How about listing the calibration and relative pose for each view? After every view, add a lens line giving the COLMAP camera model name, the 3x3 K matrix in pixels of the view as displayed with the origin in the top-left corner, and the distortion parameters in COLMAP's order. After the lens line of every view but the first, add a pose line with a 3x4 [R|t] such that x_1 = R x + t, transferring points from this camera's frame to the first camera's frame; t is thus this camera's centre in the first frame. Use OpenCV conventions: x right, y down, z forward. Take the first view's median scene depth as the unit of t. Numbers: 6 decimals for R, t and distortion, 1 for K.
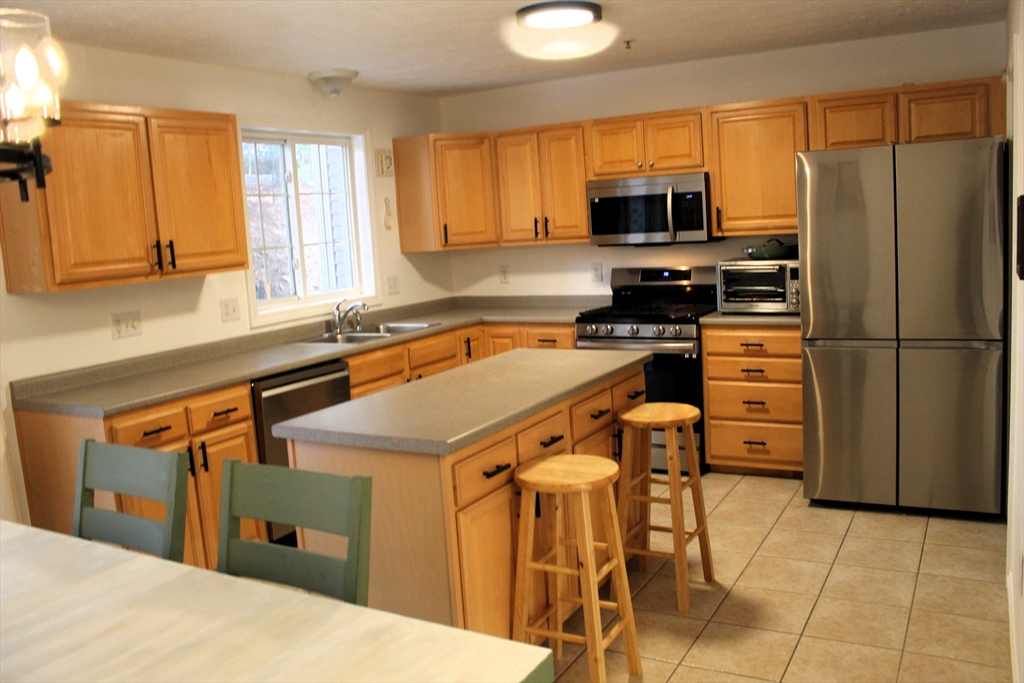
lens RADIAL K [[855.7, 0, 524.2], [0, 855.7, 336.8], [0, 0, 1]] dist [-0.166283, 0.156555]
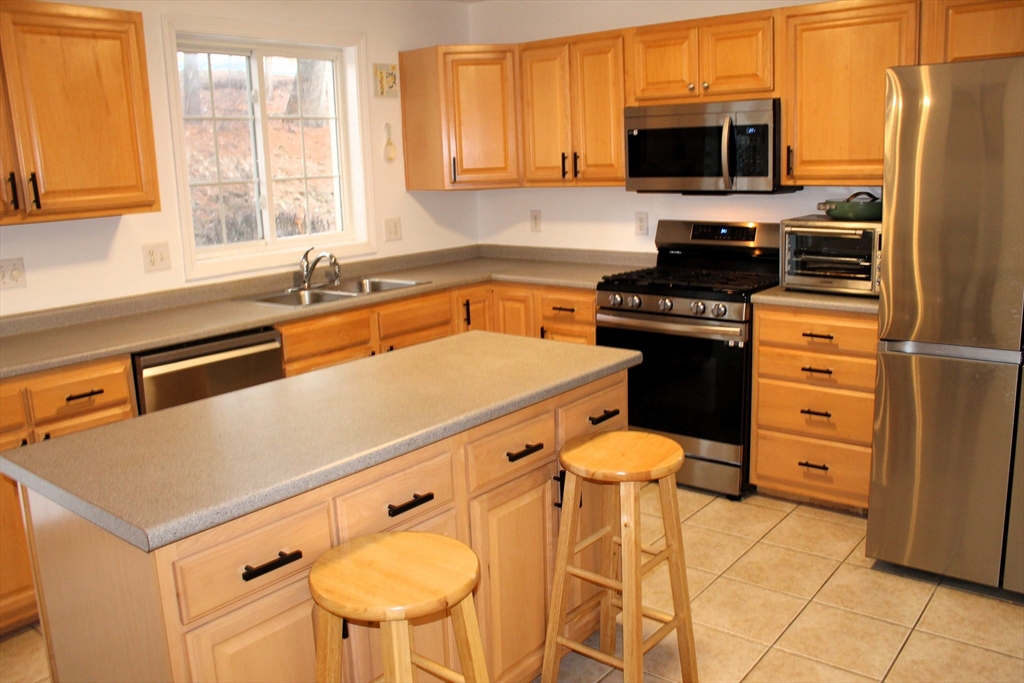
lens RADIAL K [[855.7, 0, 524.2], [0, 855.7, 336.8], [0, 0, 1]] dist [-0.166283, 0.156555]
pose [[0.986412, 0.059715, -0.153055, 0.120109], [-0.047672, 0.995558, 0.081186, -0.034540], [0.157223, -0.072786, 0.984877, 0.222978]]
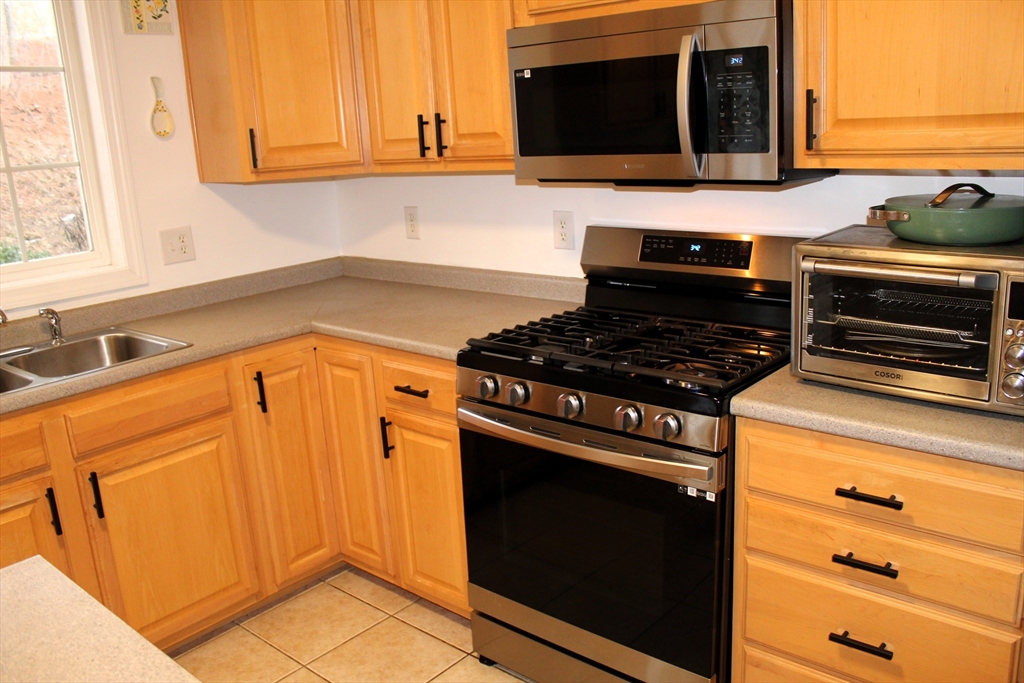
lens RADIAL K [[855.7, 0, 524.2], [0, 855.7, 336.8], [0, 0, 1]] dist [-0.166283, 0.156555]
pose [[0.981739, 0.053607, -0.182523, 0.176116], [-0.030486, 0.991408, 0.127200, -0.088086], [0.187773, -0.119313, 0.974939, 0.603666]]
